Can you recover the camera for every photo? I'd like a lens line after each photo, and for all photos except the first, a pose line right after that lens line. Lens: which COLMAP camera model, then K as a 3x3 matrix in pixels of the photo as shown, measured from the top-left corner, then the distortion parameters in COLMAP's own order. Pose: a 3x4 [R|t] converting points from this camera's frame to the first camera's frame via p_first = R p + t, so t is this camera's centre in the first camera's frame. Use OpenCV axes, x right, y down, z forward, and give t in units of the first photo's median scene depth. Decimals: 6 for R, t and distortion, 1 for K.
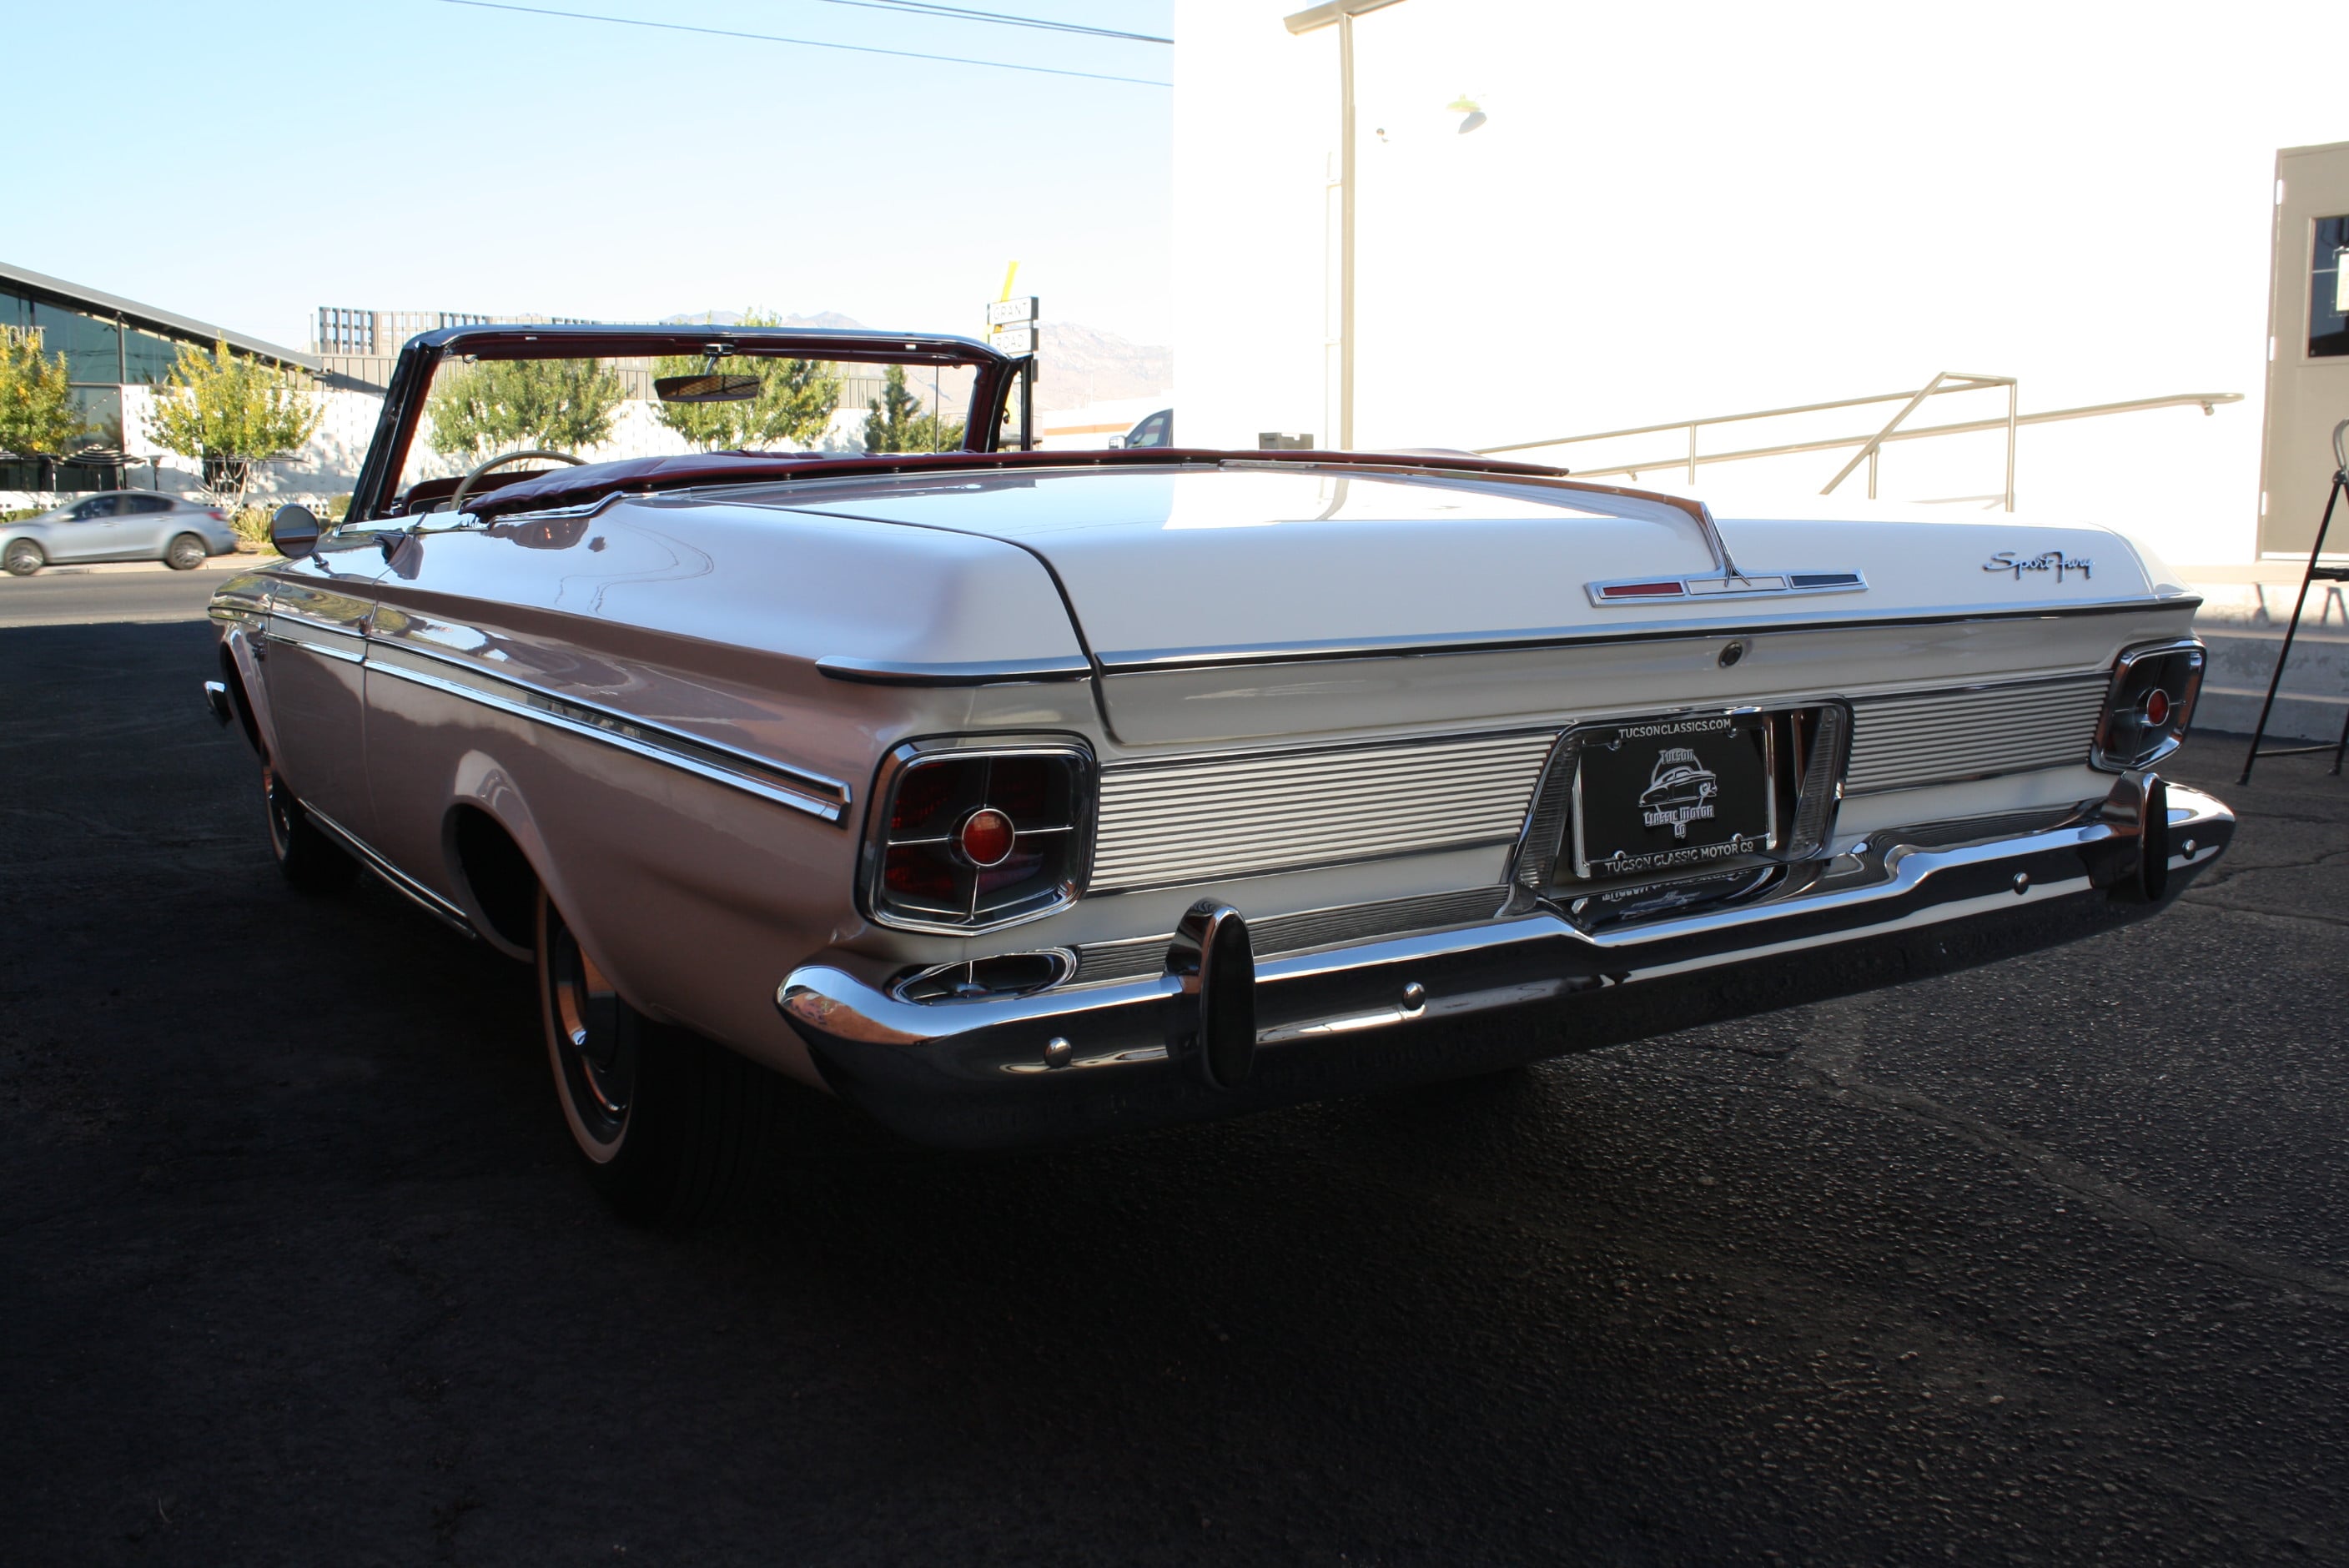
lens RADIAL K [[1988.6, 0, 1198.1], [0, 1988.6, 778.0], [0, 0, 1]] dist [-0.163678, 0.147820]
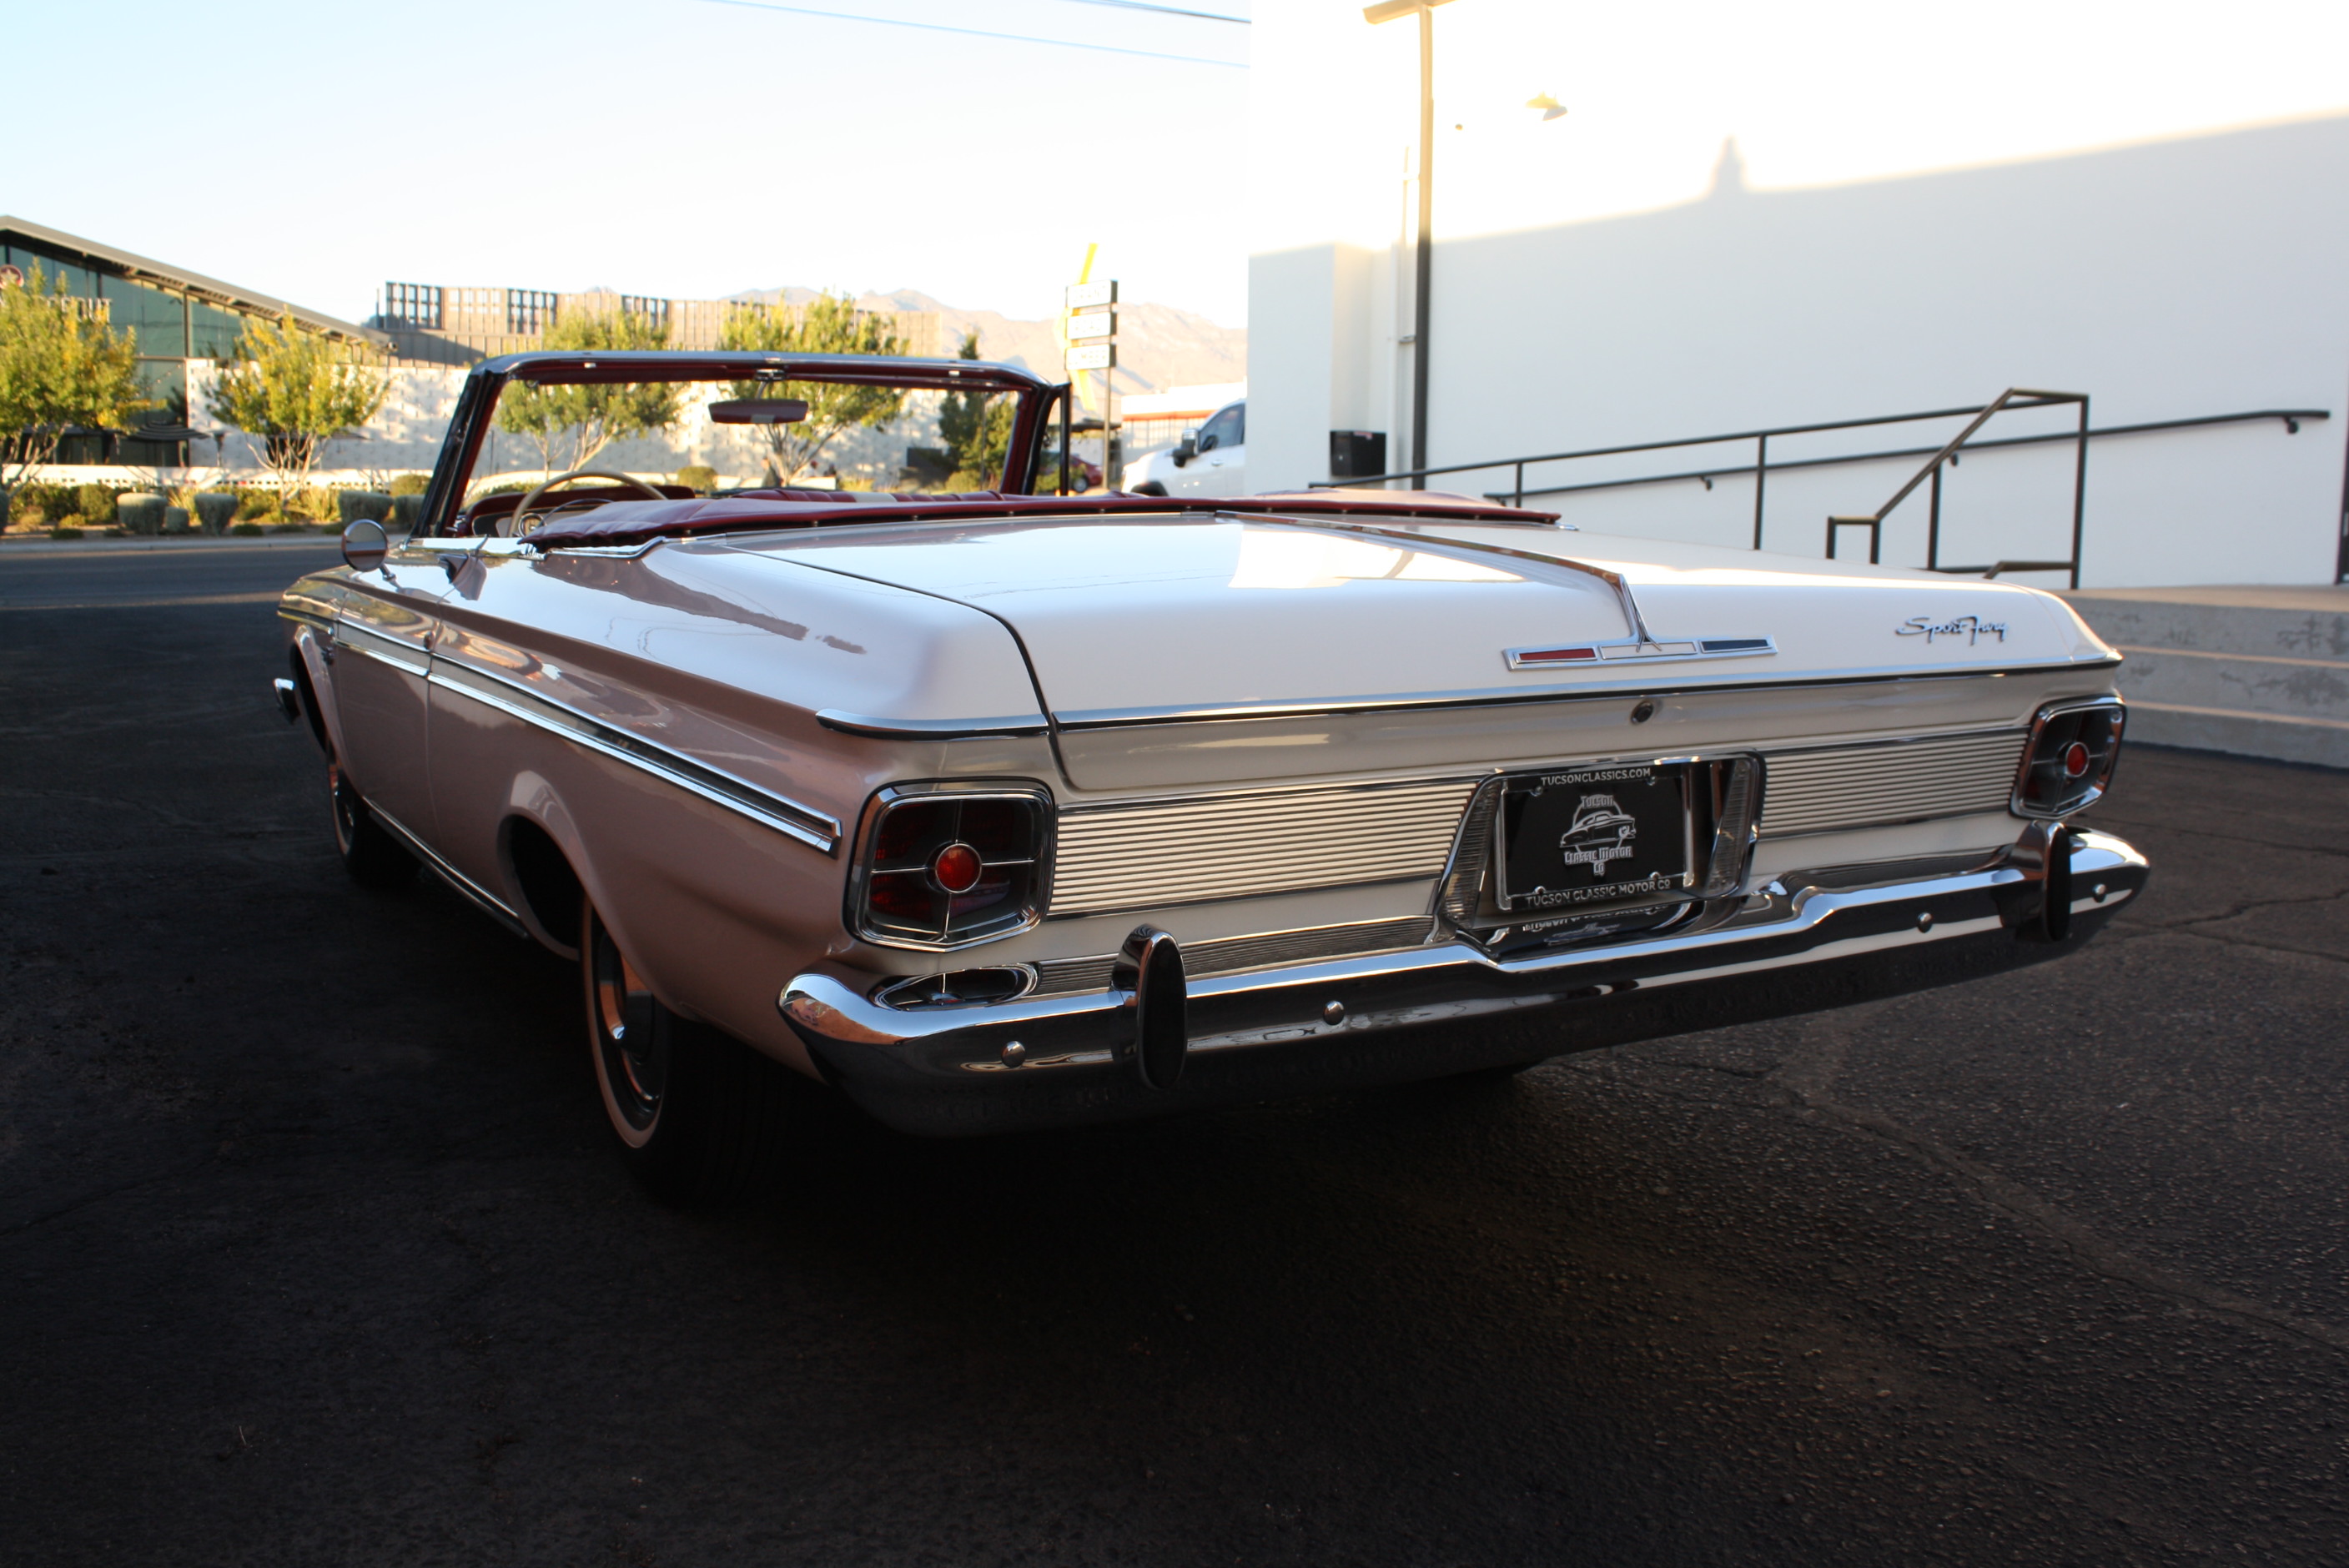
lens RADIAL K [[2042.3, 0, 1194.9], [0, 2042.3, 788.8], [0, 0, 1]] dist [-0.155305, 0.147841]
pose [[0.999082, 0.018737, -0.038520, 0.052769], [-0.018518, 0.999810, 0.006020, -0.018103], [0.038625, -0.005301, 0.999240, -0.128497]]
